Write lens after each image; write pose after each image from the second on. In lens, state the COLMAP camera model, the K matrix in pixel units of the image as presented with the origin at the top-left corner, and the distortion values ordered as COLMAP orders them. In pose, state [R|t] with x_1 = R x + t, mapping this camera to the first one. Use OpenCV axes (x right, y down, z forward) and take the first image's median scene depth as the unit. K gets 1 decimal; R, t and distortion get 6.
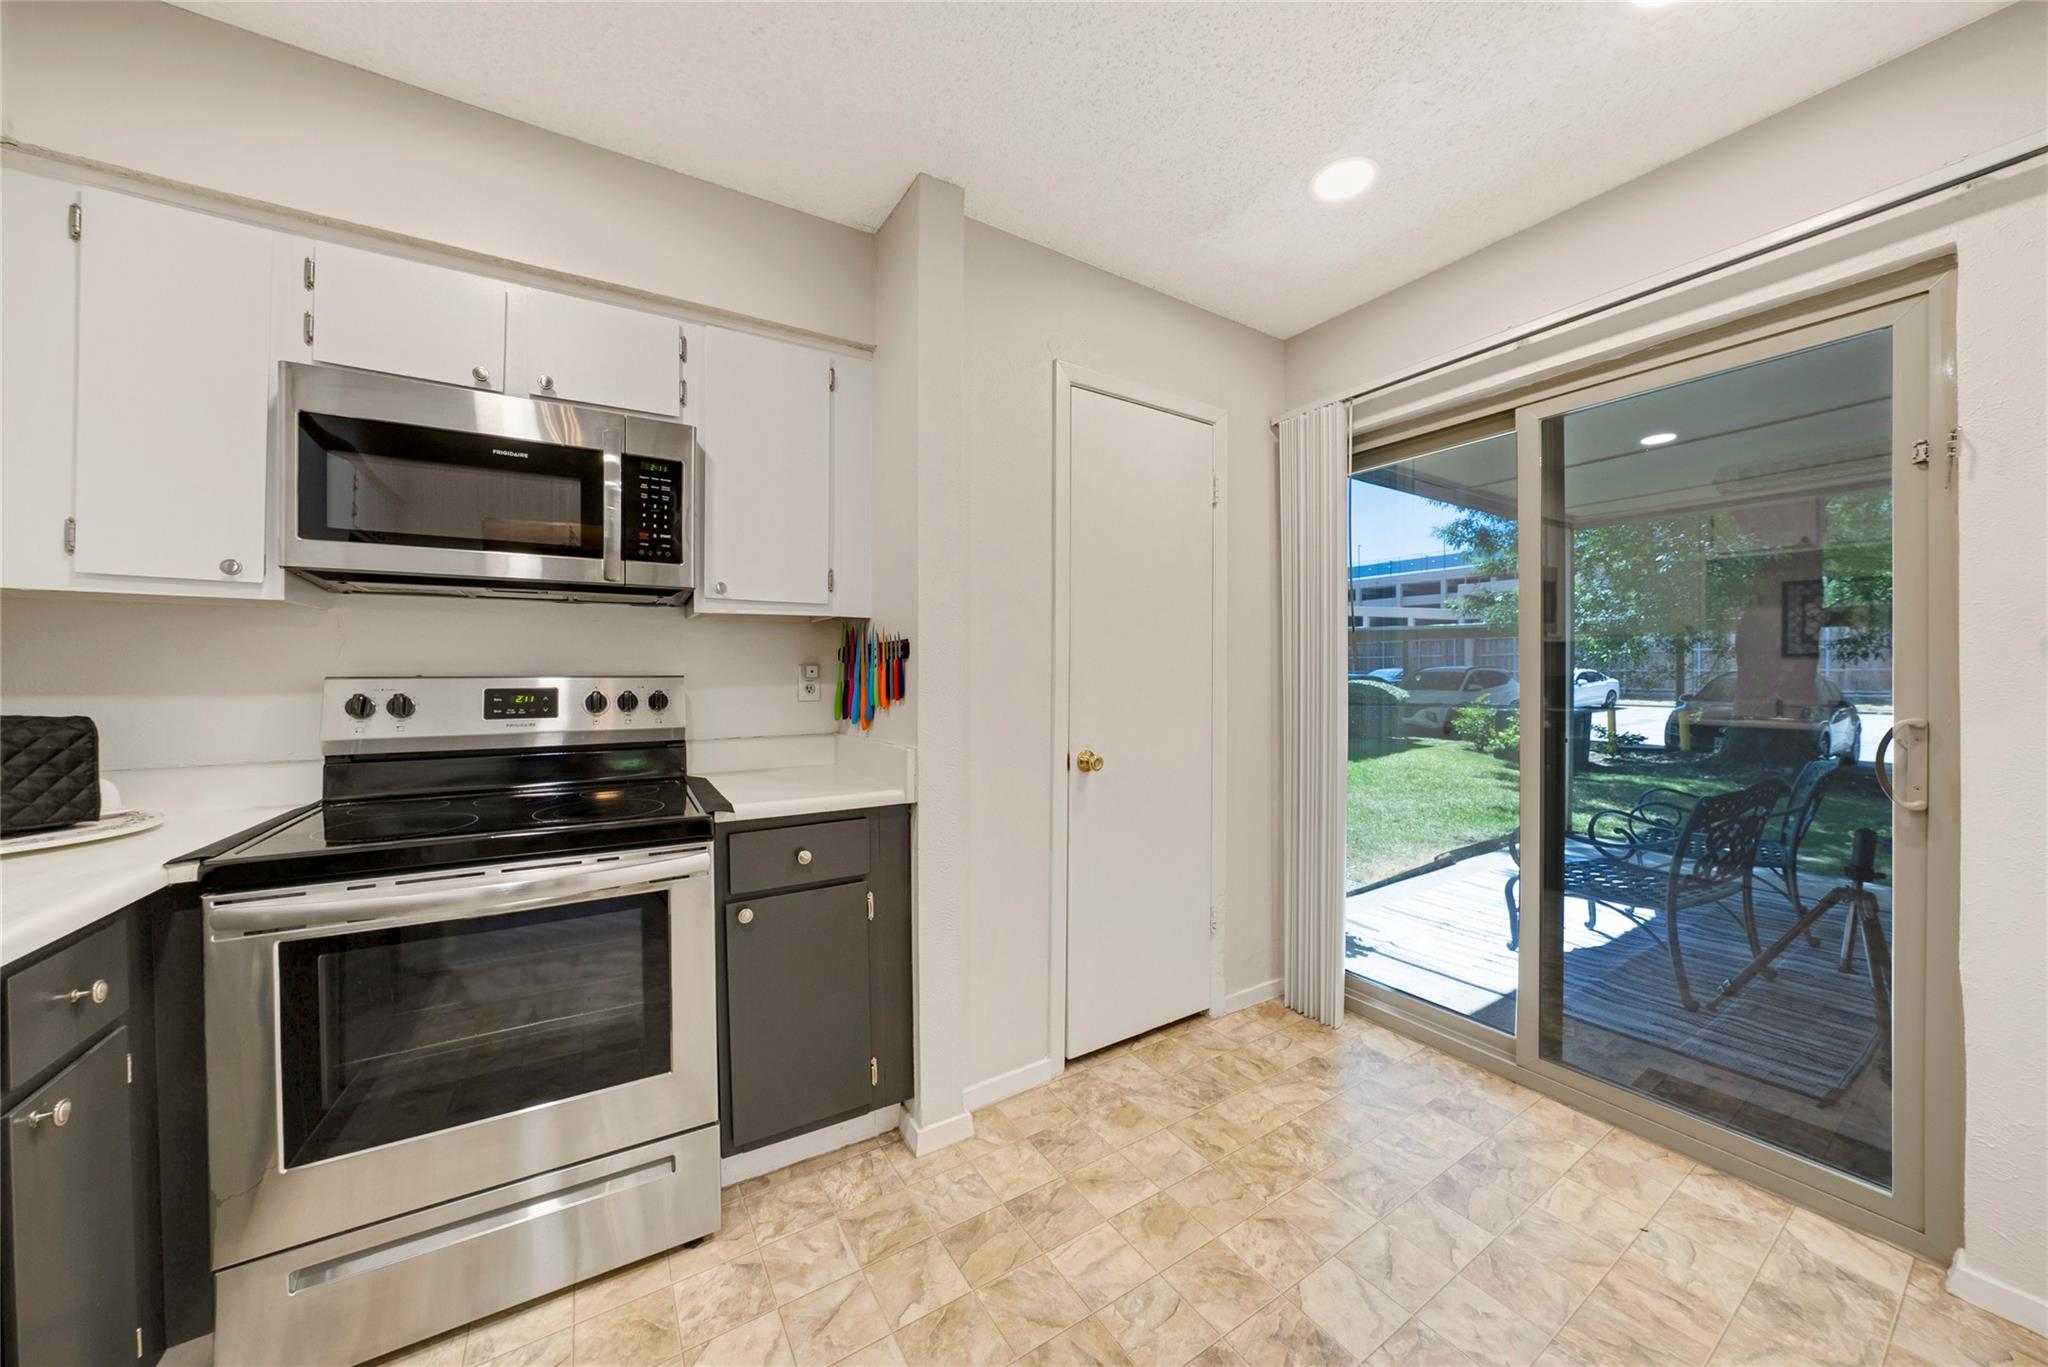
lens RADIAL K [[735.5, 0, 1024.5], [0, 735.5, 670.0], [0, 0, 1]] dist [-0.030448, 0.007630]
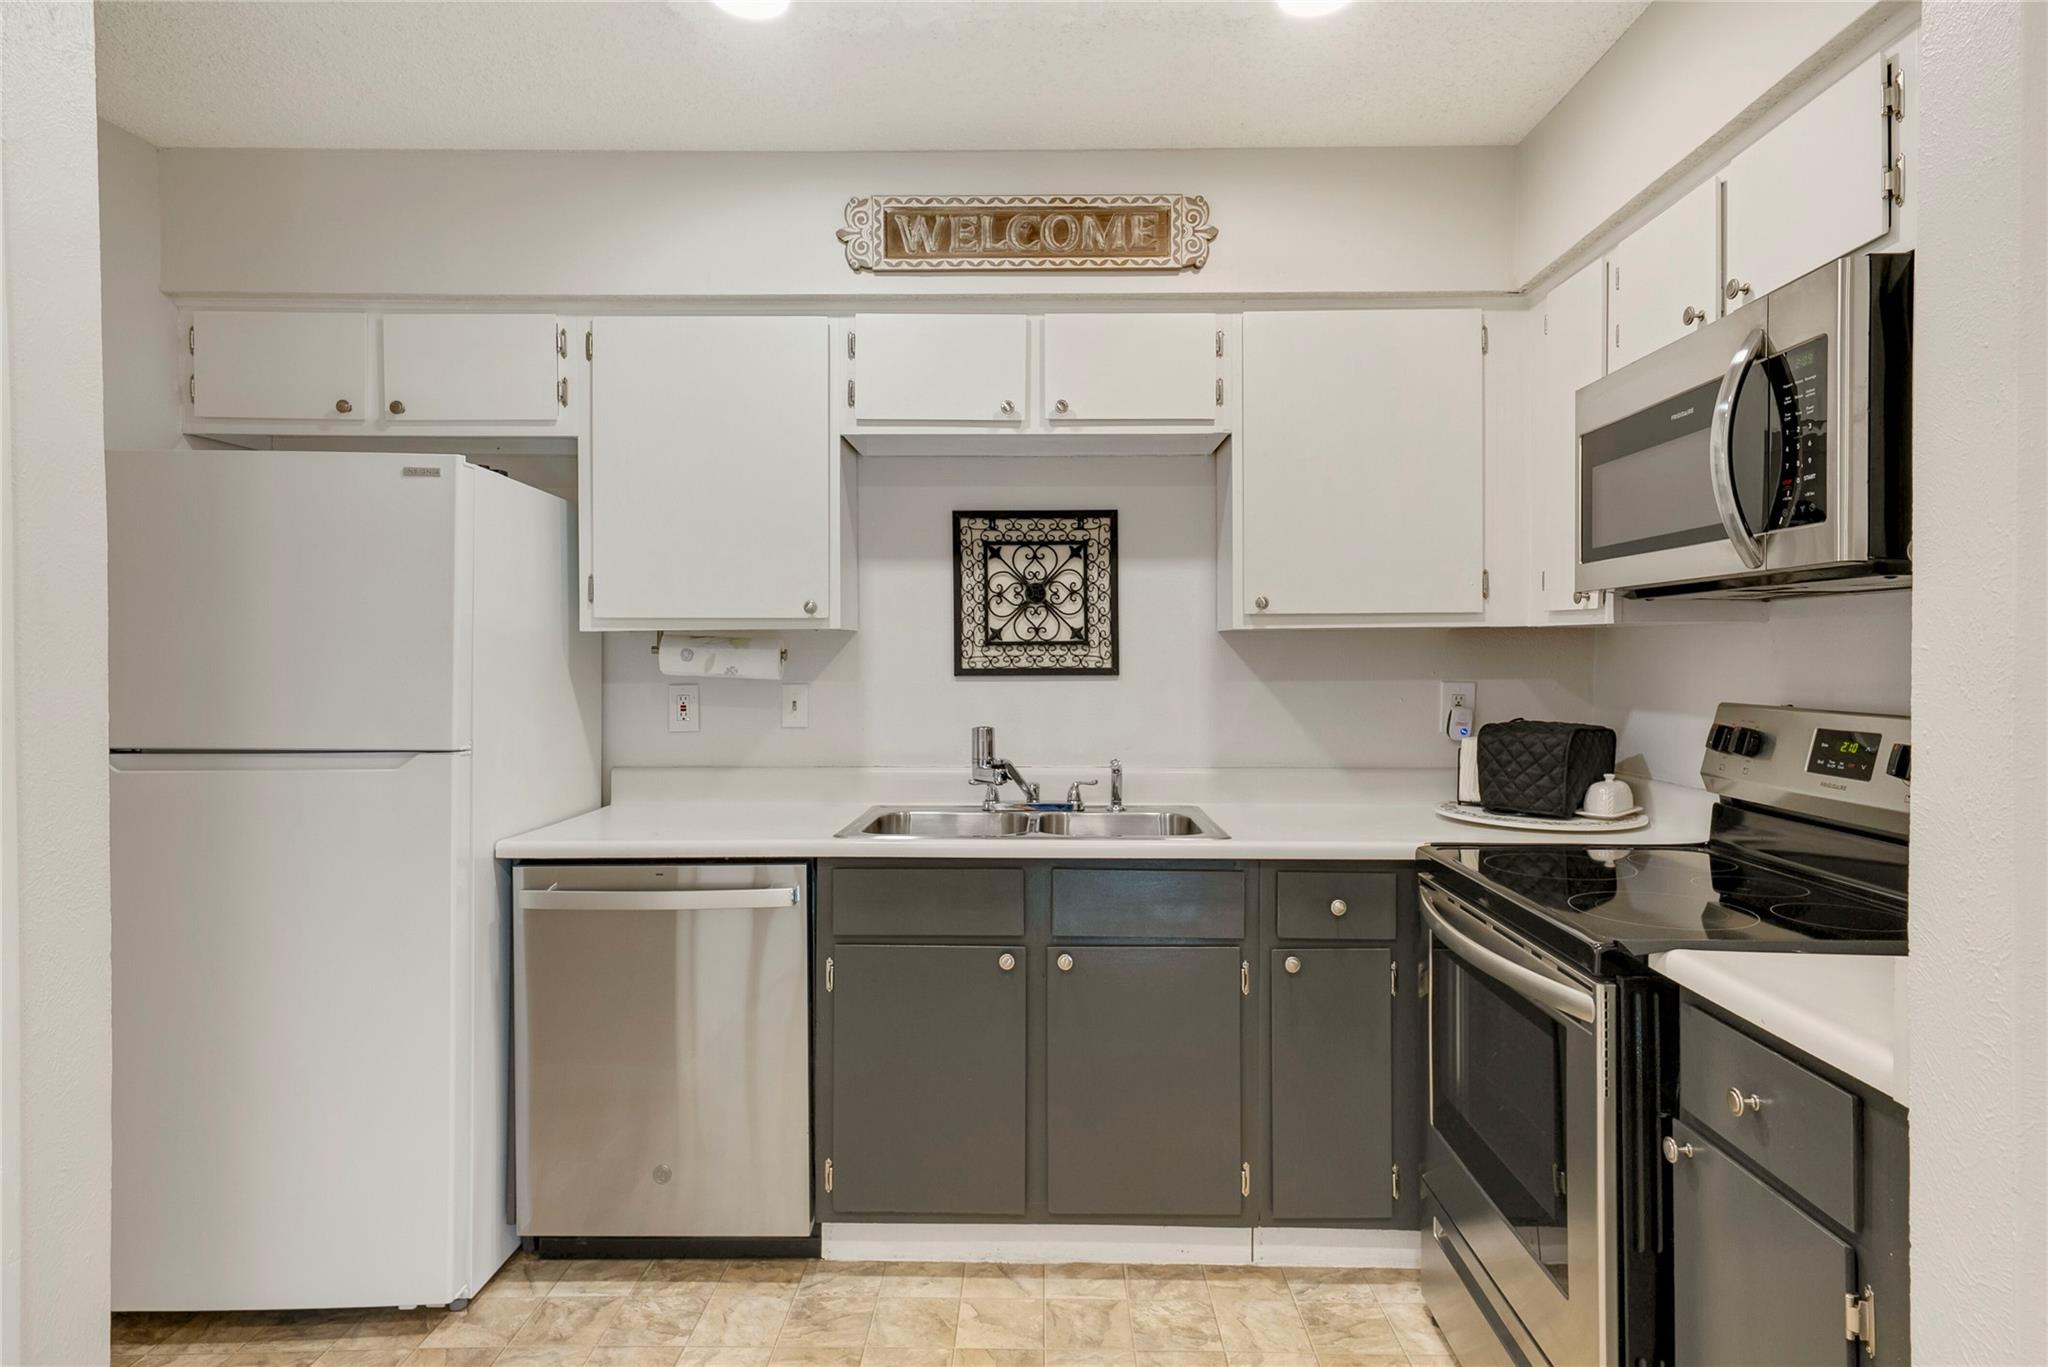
lens RADIAL K [[1156.5, 0, 1054.6], [0, 1156.5, 664.2], [0, 0, 1]] dist [0.041993, 0.000760]
pose [[-0.542677, 0.008055, -0.839903, 0.610331], [0.002011, 0.999964, 0.008291, -0.047012], [0.839939, 0.002810, -0.542674, 1.020272]]
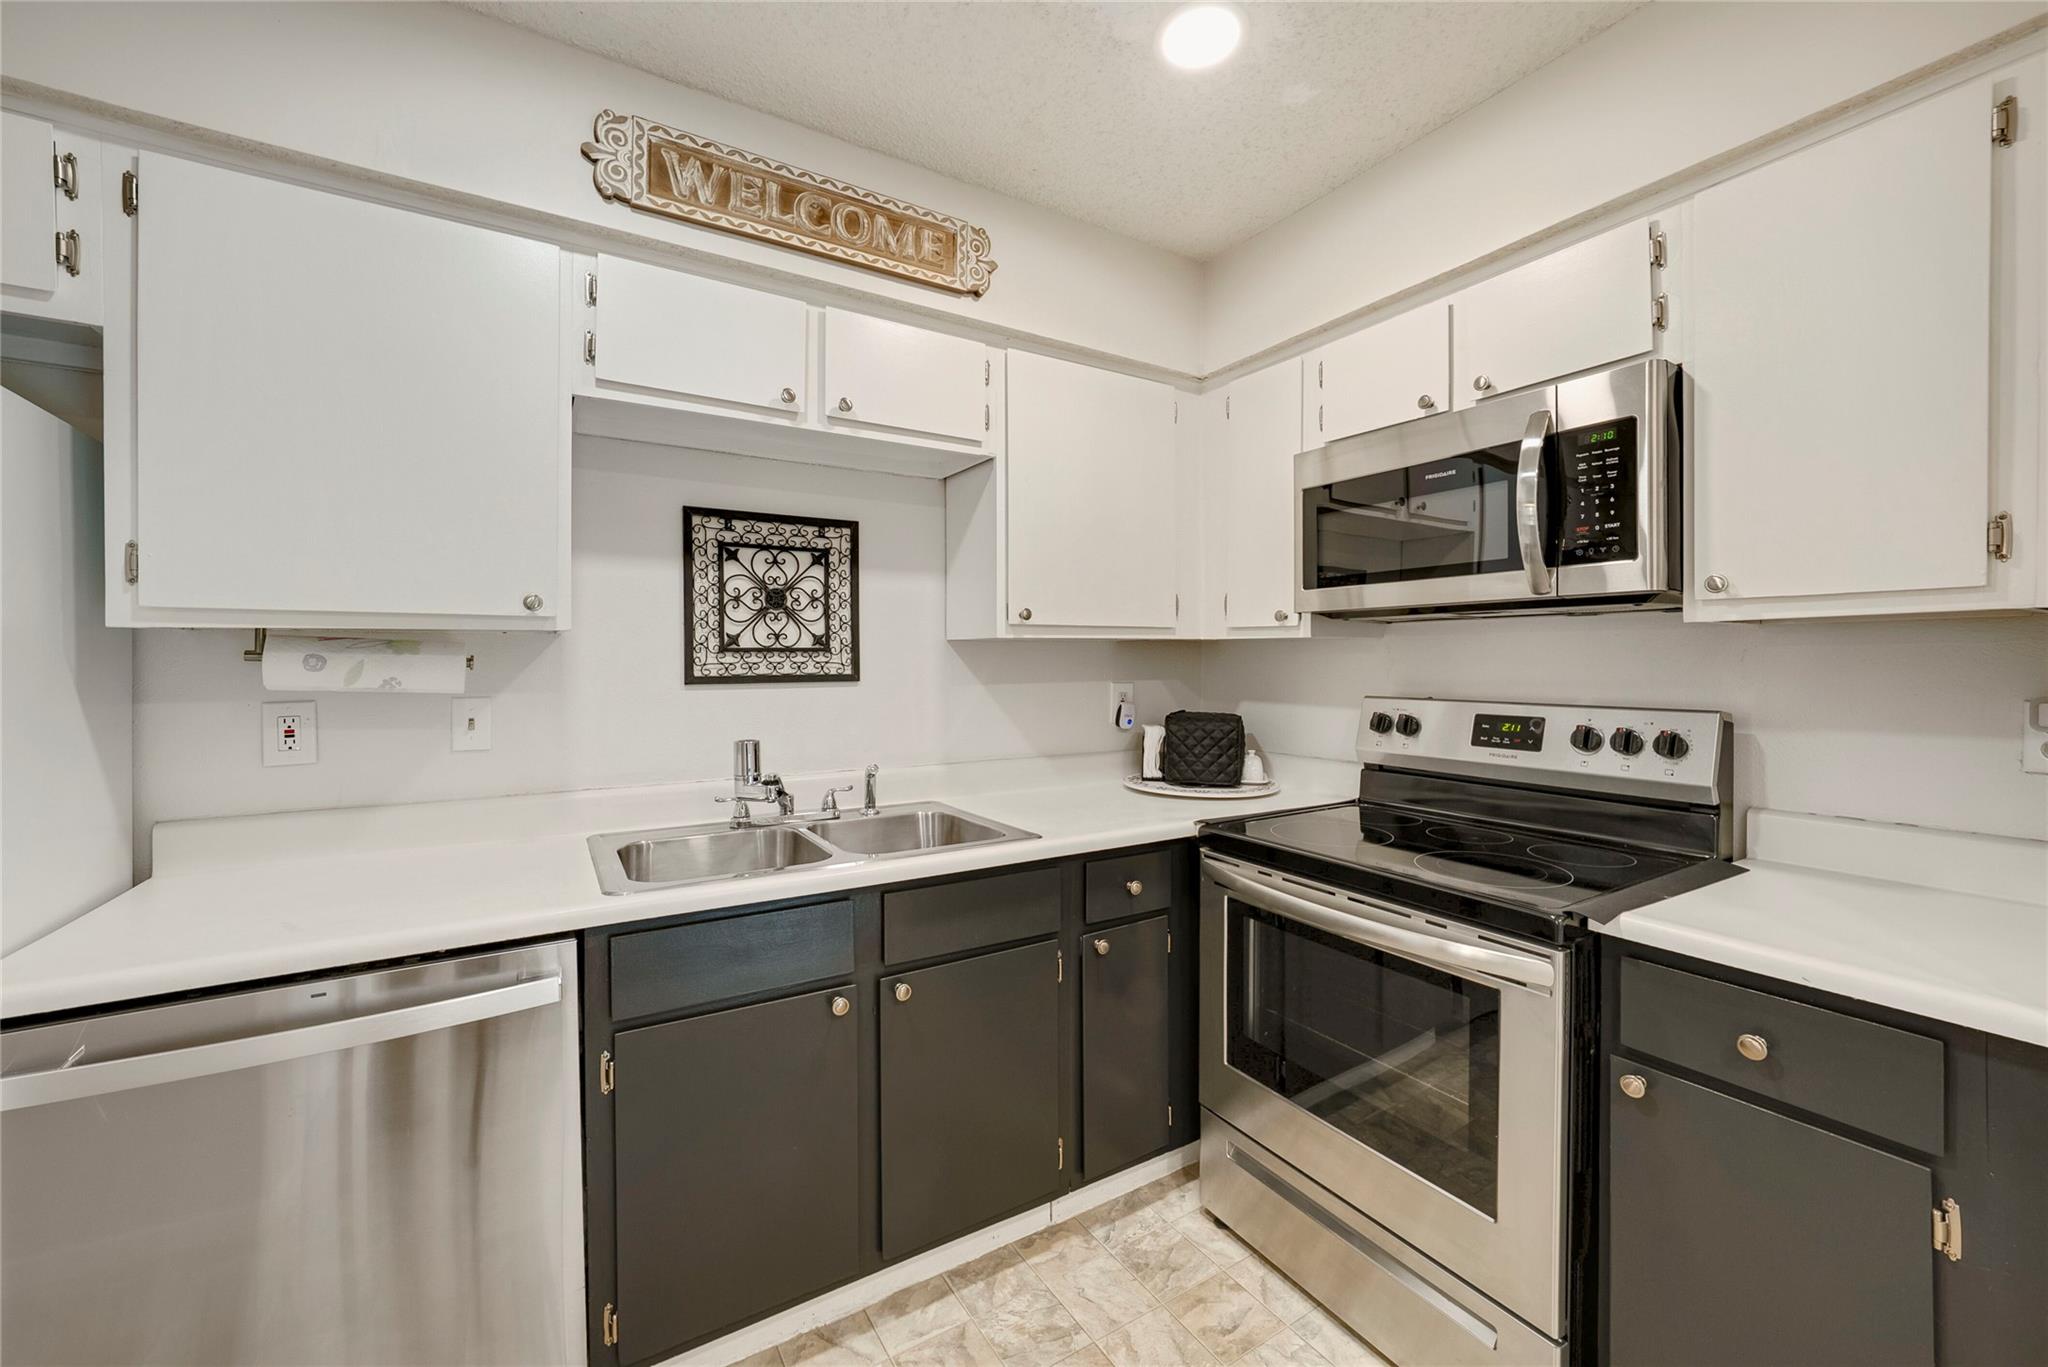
lens RADIAL K [[774.8, 0, 1026.2], [0, 774.8, 664.6], [0, 0, 1]] dist [-0.012772, 0.005067]
pose [[-0.004472, 0.006733, -0.999967, 0.295580], [0.002326, 0.999975, 0.006723, -0.049264], [0.999987, -0.002296, -0.004488, 0.413972]]
